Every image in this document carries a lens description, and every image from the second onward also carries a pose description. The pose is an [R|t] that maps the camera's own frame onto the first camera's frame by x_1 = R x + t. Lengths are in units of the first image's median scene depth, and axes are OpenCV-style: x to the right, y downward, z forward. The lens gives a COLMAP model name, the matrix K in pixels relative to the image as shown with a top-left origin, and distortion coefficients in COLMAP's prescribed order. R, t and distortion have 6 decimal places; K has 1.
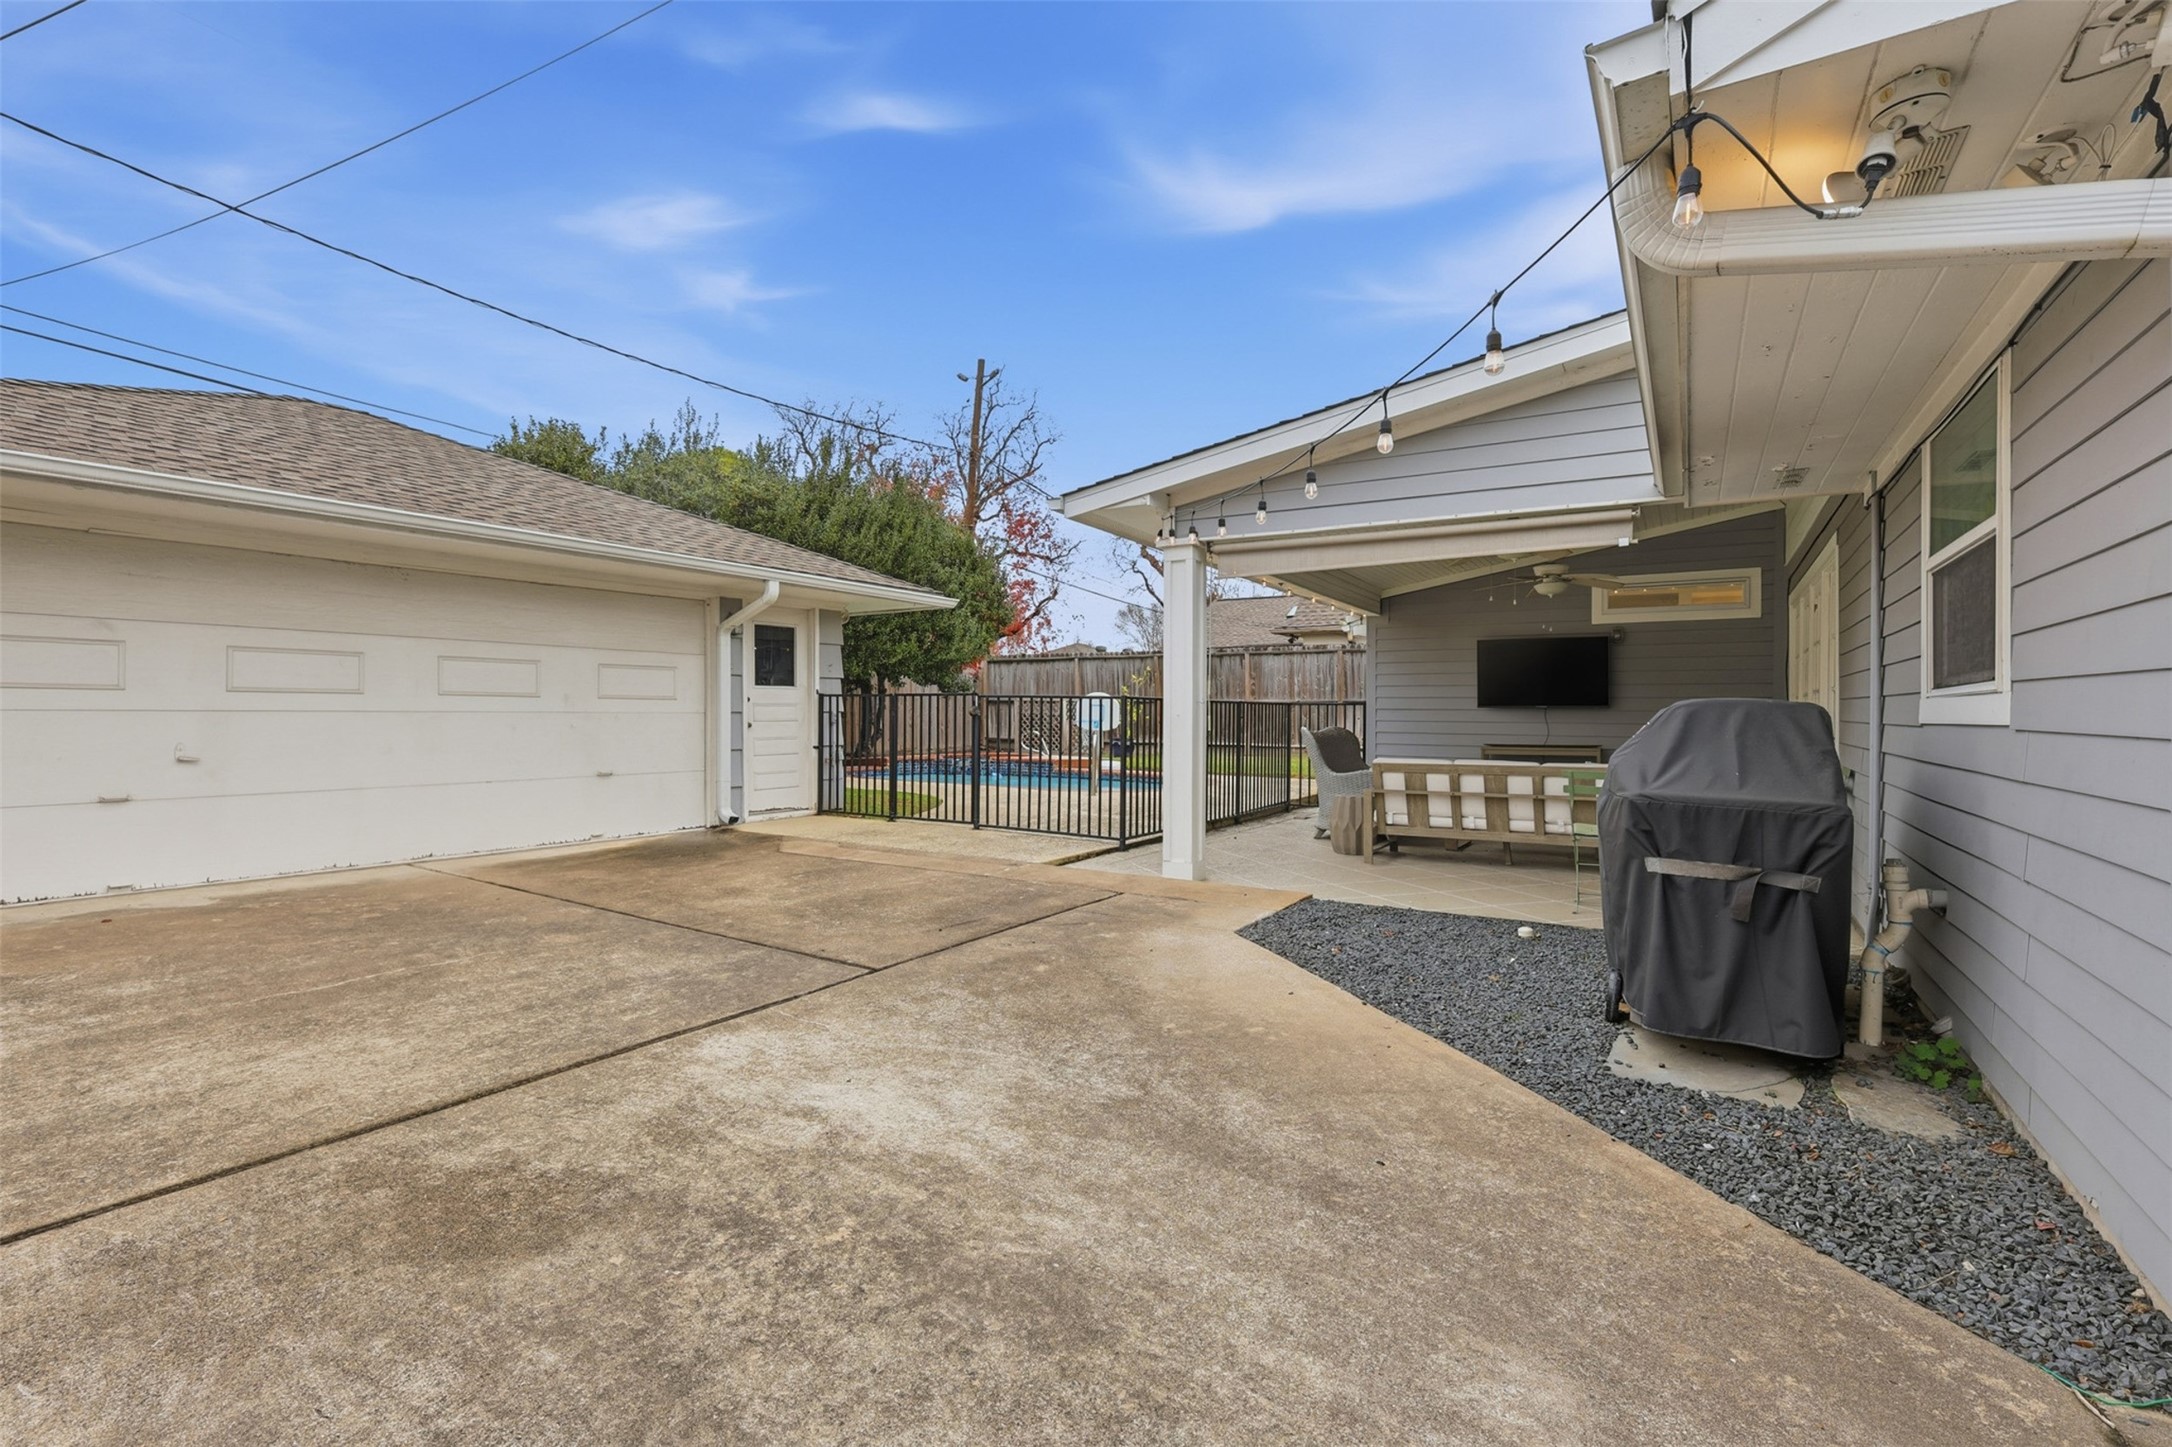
lens RADIAL K [[946.4, 0, 1090.6], [0, 946.4, 721.6], [0, 0, 1]] dist [0.001457, -0.000638]
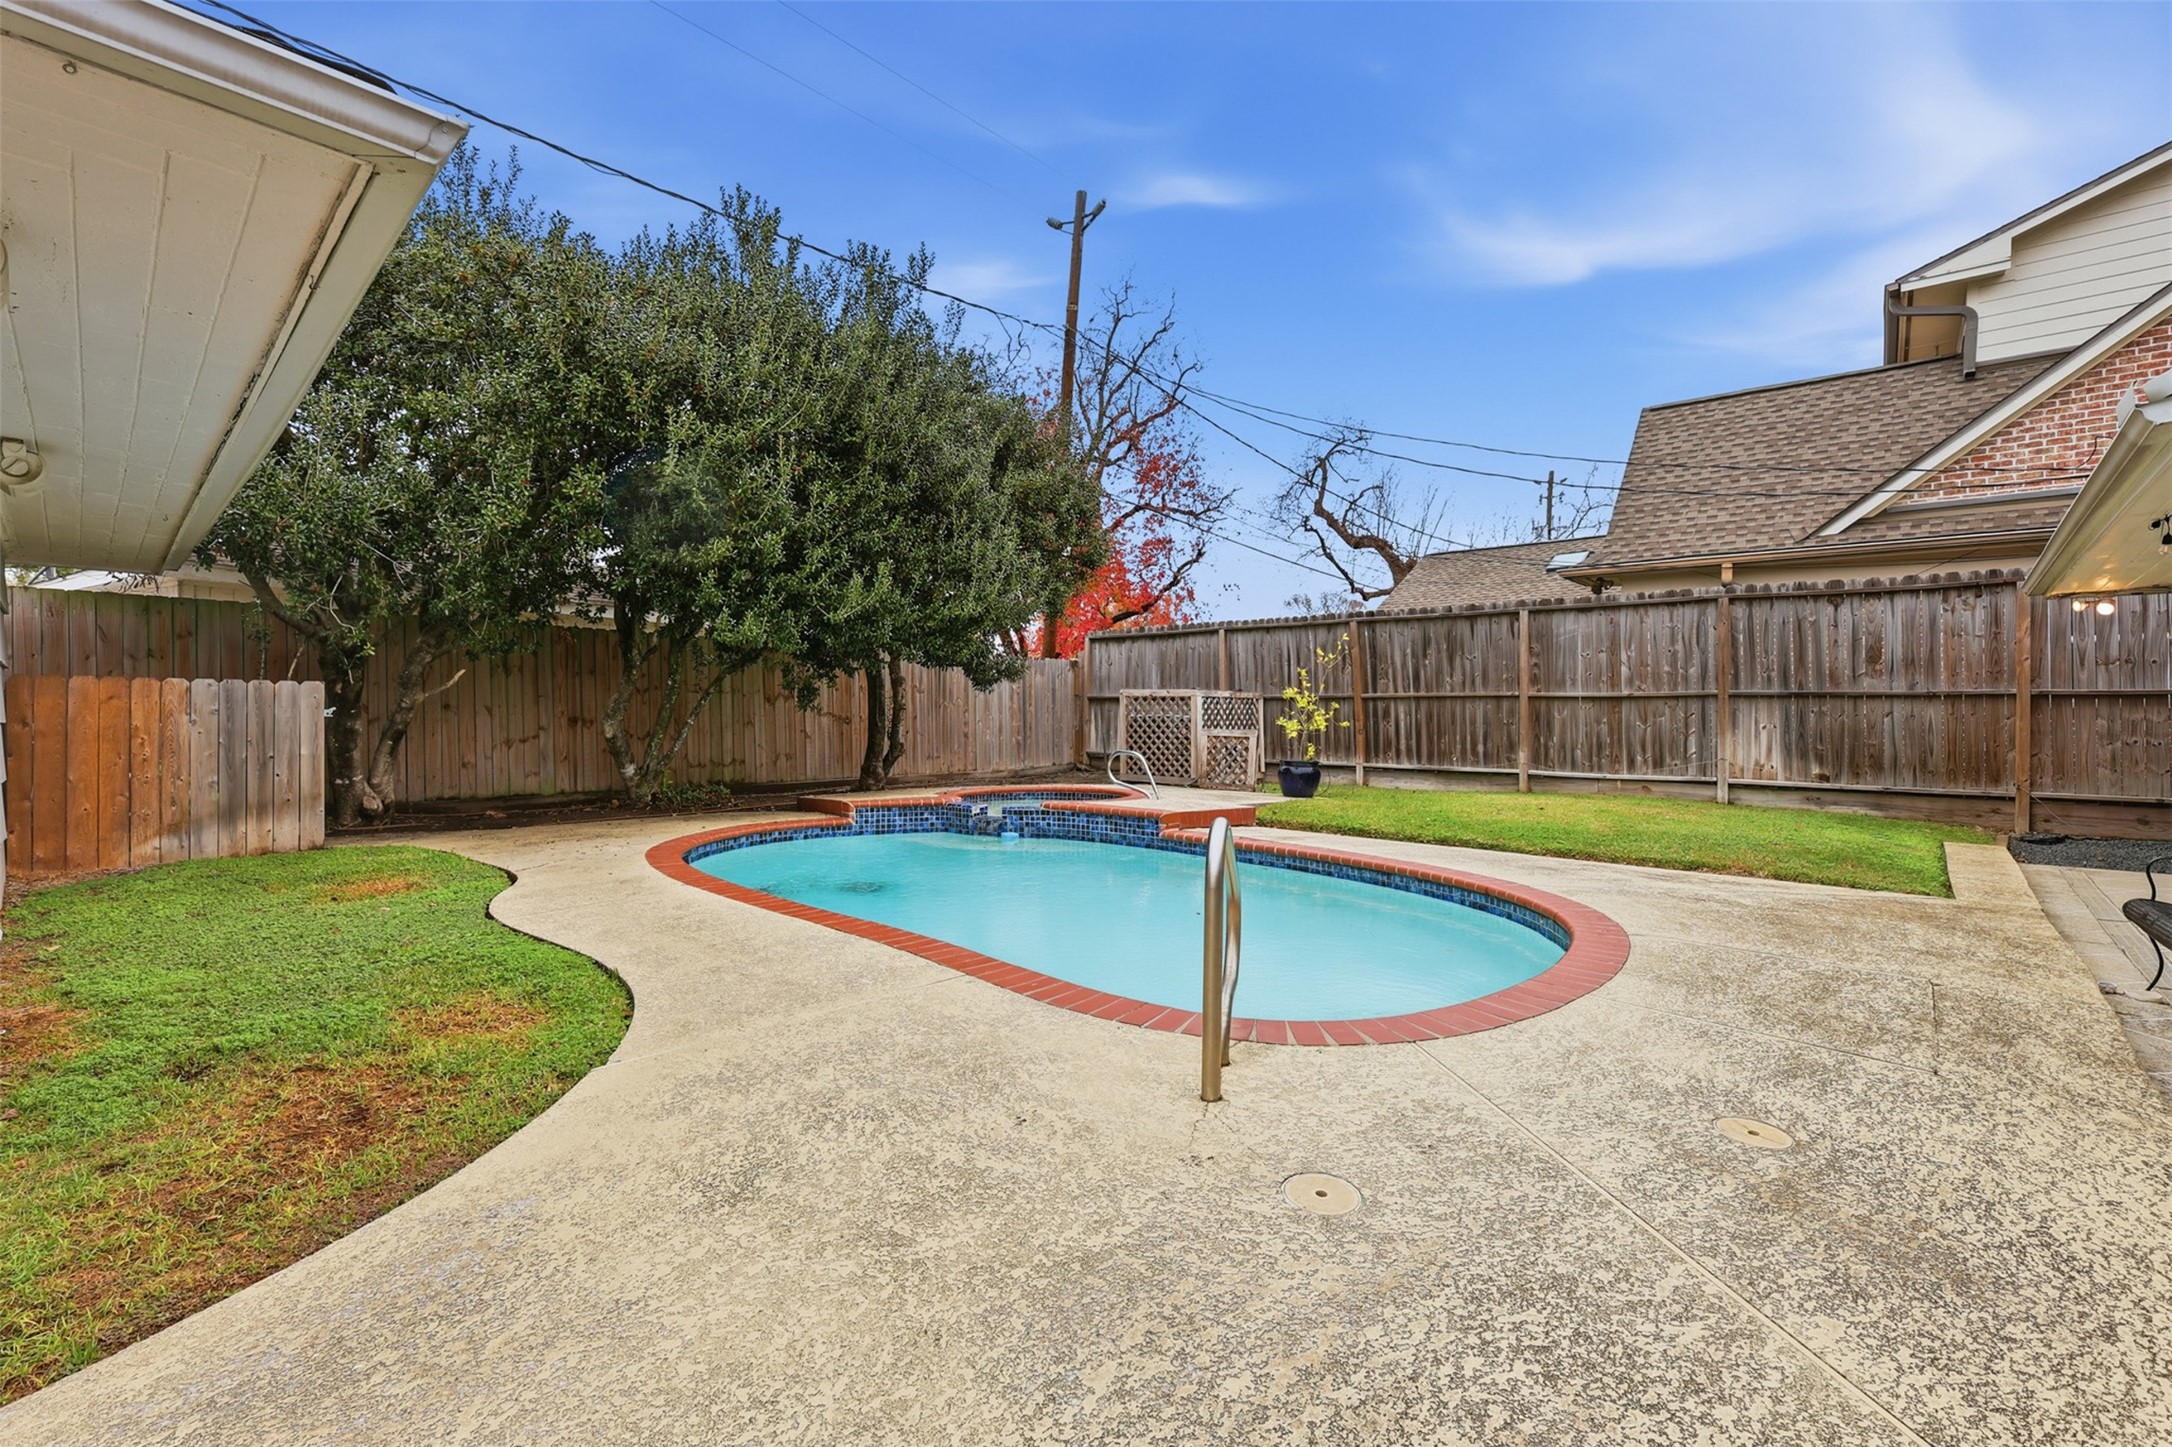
lens RADIAL K [[946.4, 0, 1090.6], [0, 946.4, 721.6], [0, 0, 1]] dist [0.001457, -0.000638]
pose [[0.985651, -0.000917, -0.168791, 0.003670], [0.000691, 0.999999, -0.001395, -0.003303], [0.168792, 0.001258, 0.985651, 0.253136]]
